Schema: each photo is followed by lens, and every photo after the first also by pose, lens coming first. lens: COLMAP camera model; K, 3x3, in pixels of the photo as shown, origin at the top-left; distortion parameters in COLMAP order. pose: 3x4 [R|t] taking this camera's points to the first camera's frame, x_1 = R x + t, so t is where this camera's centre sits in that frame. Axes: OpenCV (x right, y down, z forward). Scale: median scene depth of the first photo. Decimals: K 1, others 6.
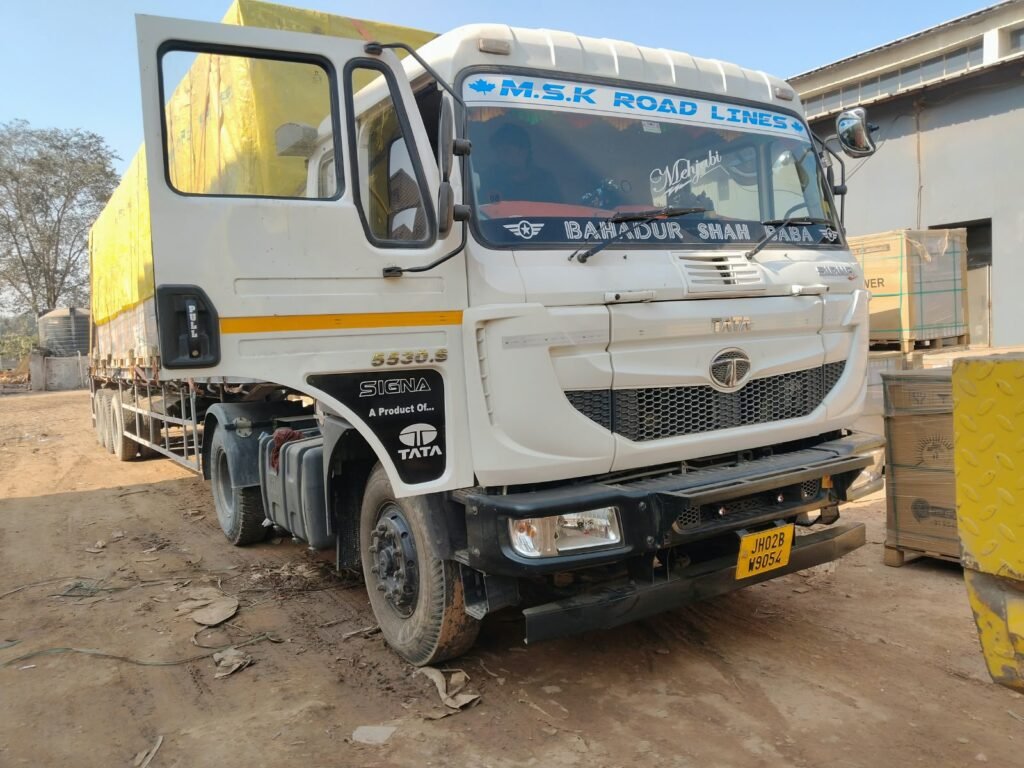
lens RADIAL K [[822.5, 0, 511.8], [0, 822.5, 392.9], [0, 0, 1]] dist [0.047962, -0.075040]
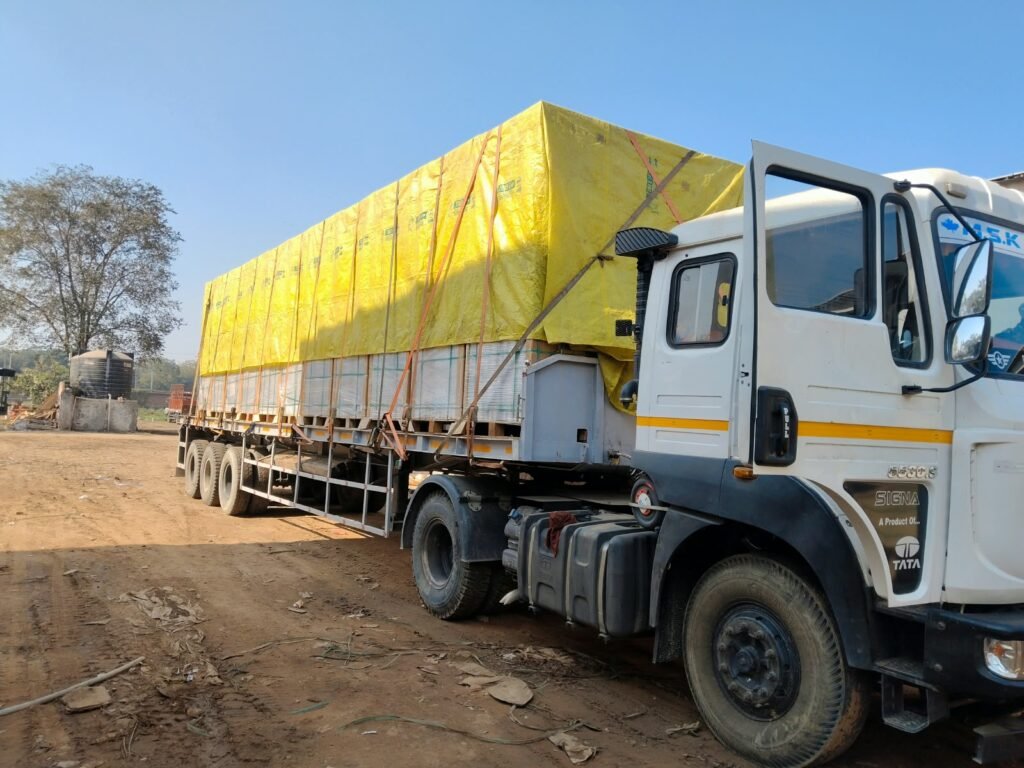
lens RADIAL K [[822.5, 0, 504.8], [0, 822.5, 390.8], [0, 0, 1]] dist [0.047962, -0.075040]
pose [[0.994508, 0.104208, 0.009696, -0.542222], [-0.102628, 0.989183, -0.104811, 0.015270], [-0.020513, 0.103240, 0.994445, -0.037993]]
